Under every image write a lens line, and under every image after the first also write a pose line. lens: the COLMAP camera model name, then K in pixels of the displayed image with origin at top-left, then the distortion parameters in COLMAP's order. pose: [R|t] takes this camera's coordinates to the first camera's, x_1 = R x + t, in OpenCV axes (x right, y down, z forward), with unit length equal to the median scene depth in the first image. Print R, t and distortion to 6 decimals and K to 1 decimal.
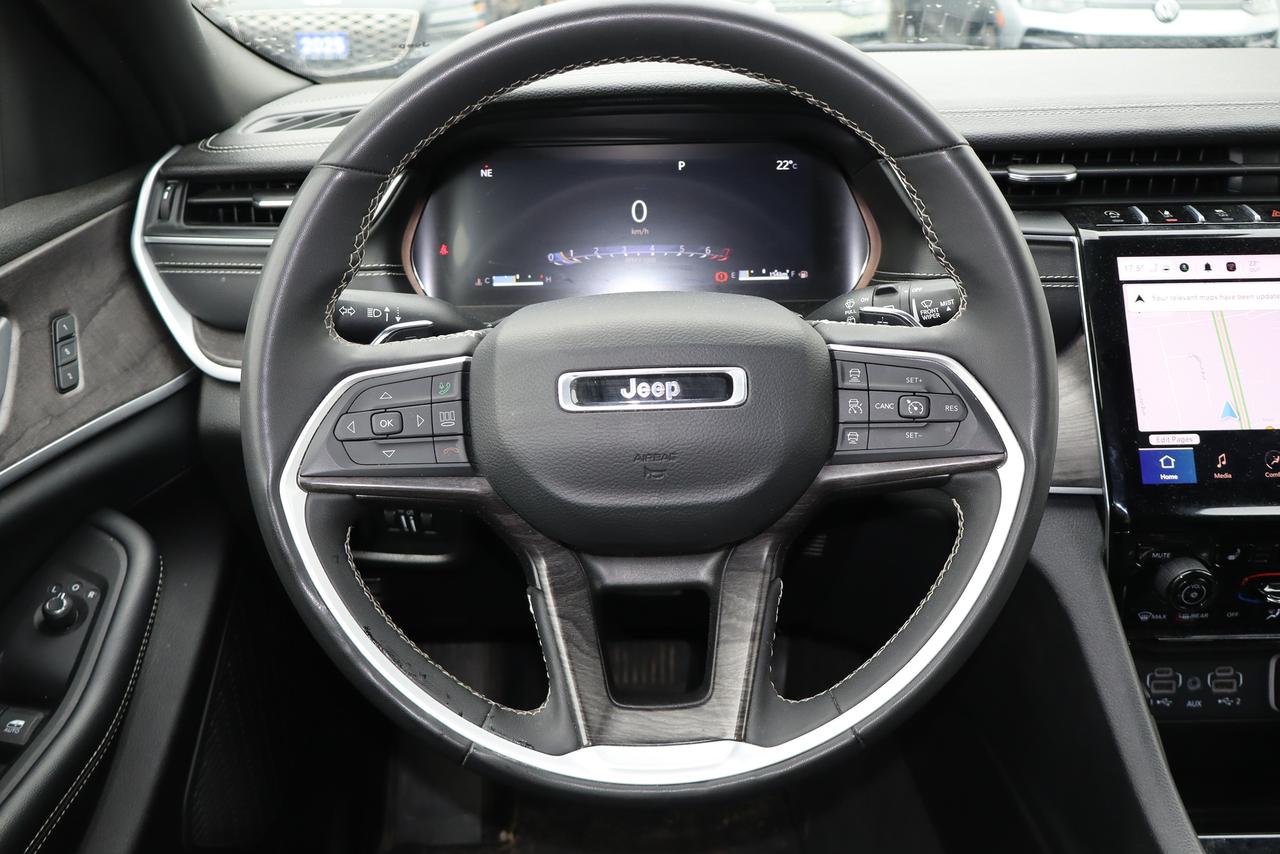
lens RADIAL K [[1070.2, 0, 640.0], [0, 1070.2, 427.0], [0, 0, 1]] dist [-0.010352, 0.010802]
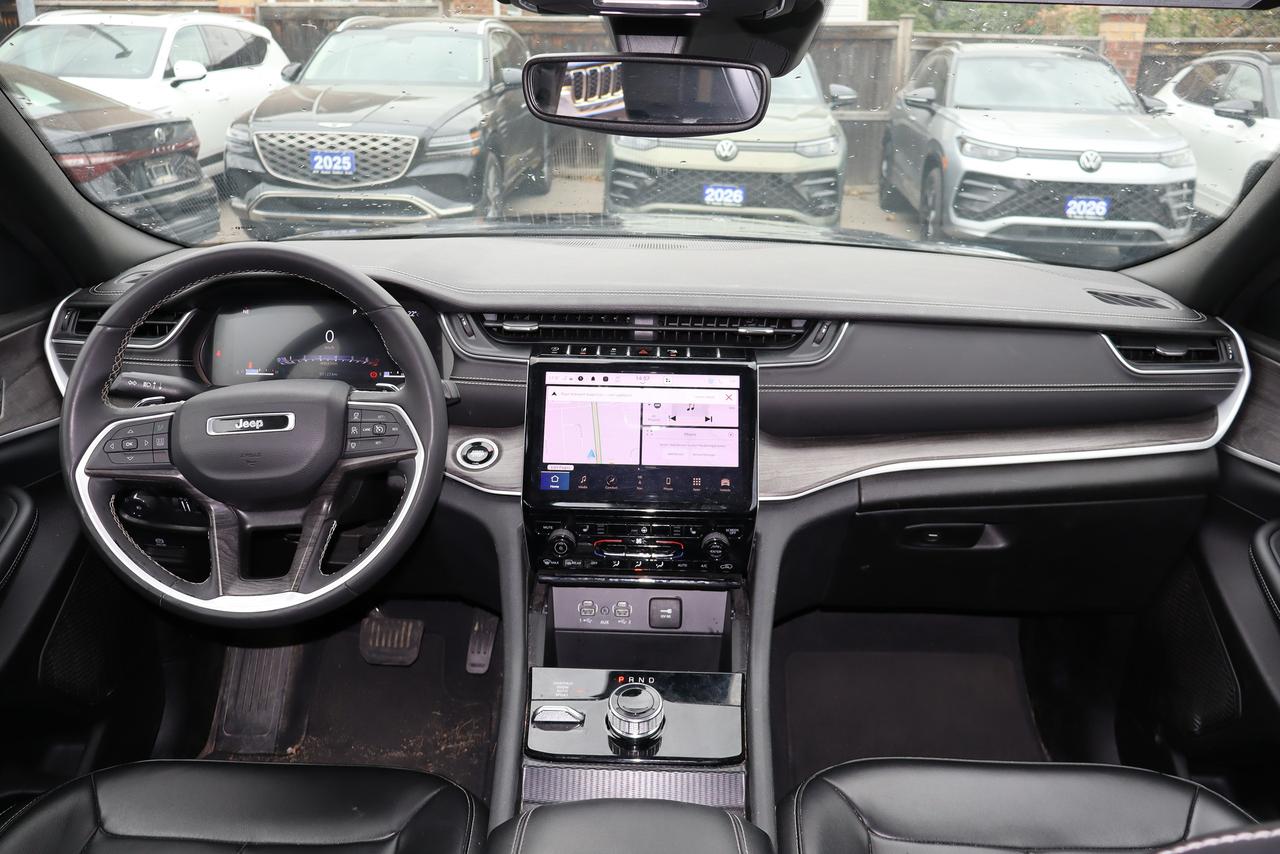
lens RADIAL K [[1070.2, 0, 640.0], [0, 1070.2, 427.0], [0, 0, 1]] dist [-0.010352, 0.010802]
pose [[0.998819, 0.042202, -0.024067, 0.771328], [-0.044299, 0.994536, -0.094534, 0.128500], [0.019946, 0.095488, 0.995231, -1.018140]]
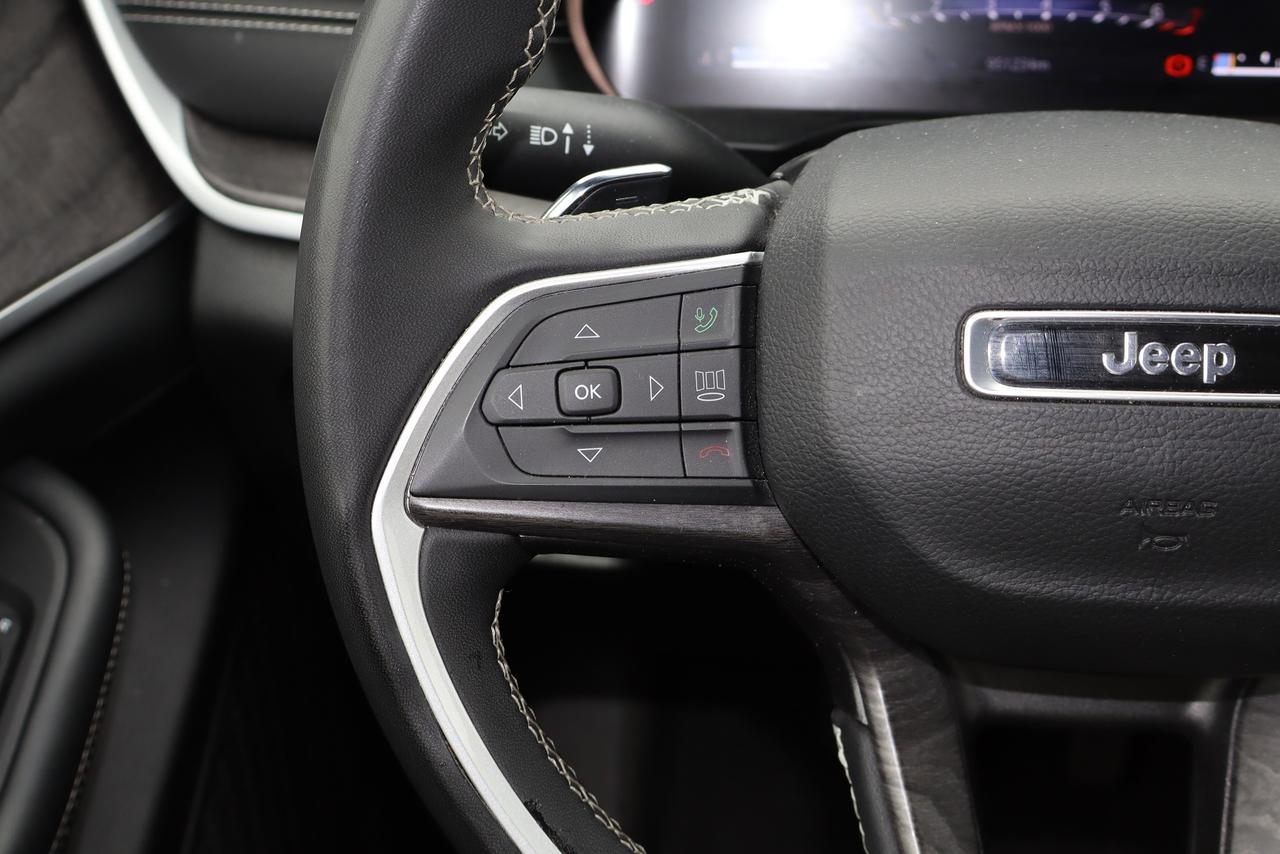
lens RADIAL K [[1566.8, 0, 640.0], [0, 1566.8, 427.0], [0, 0, 1]] dist [0.006497, 0.003040]
pose [[0.993952, 0.059794, -0.092113, -0.137971], [-0.047263, 0.990032, 0.132676, -0.076768], [0.099128, -0.127520, 0.986870, 0.285197]]
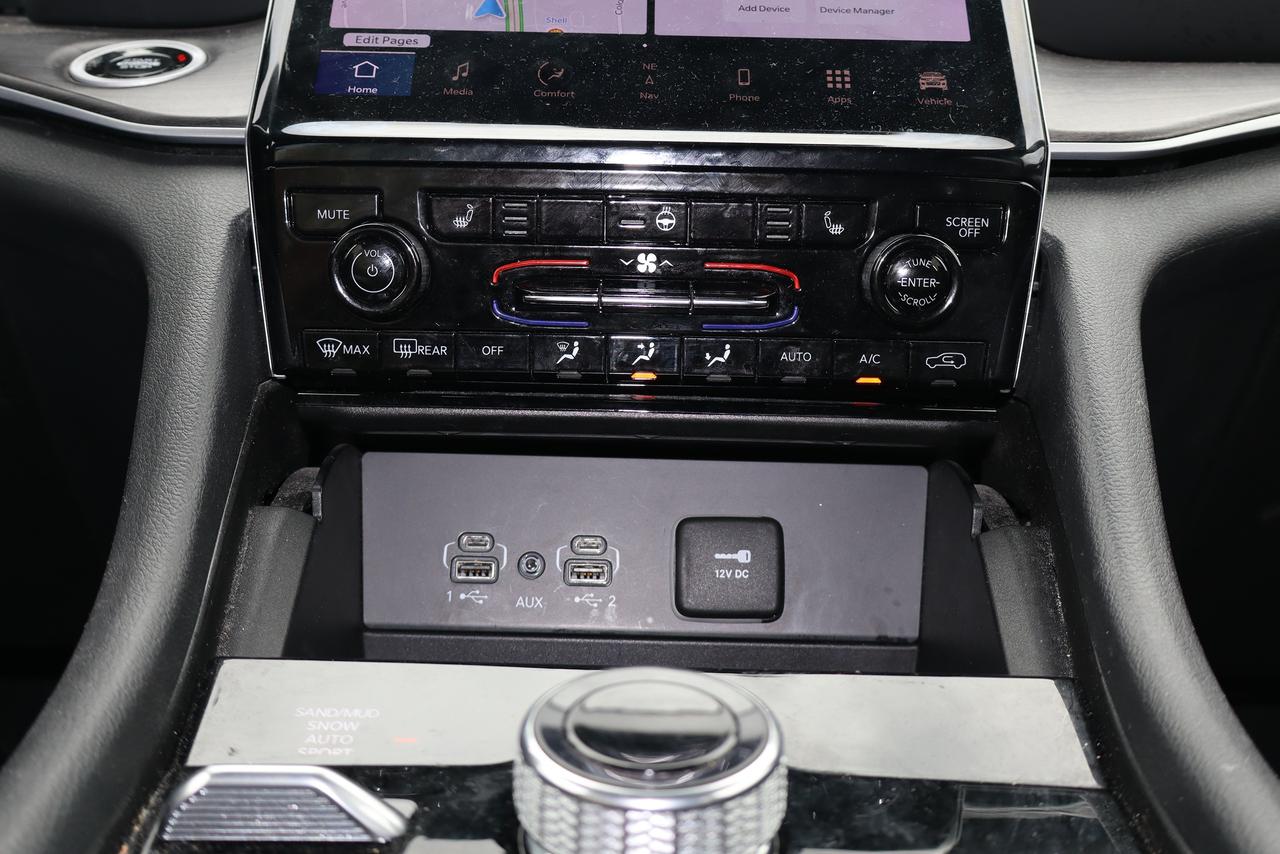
lens RADIAL K [[1393.5, 0, 640.0], [0, 1393.5, 427.0], [0, 0, 1]] dist [0.000706, -0.002079]
pose [[0.999201, 0.037202, -0.014613, 0.738709], [-0.039831, 0.957187, -0.286718, 0.475280], [0.003320, 0.287071, 0.957904, 0.382639]]
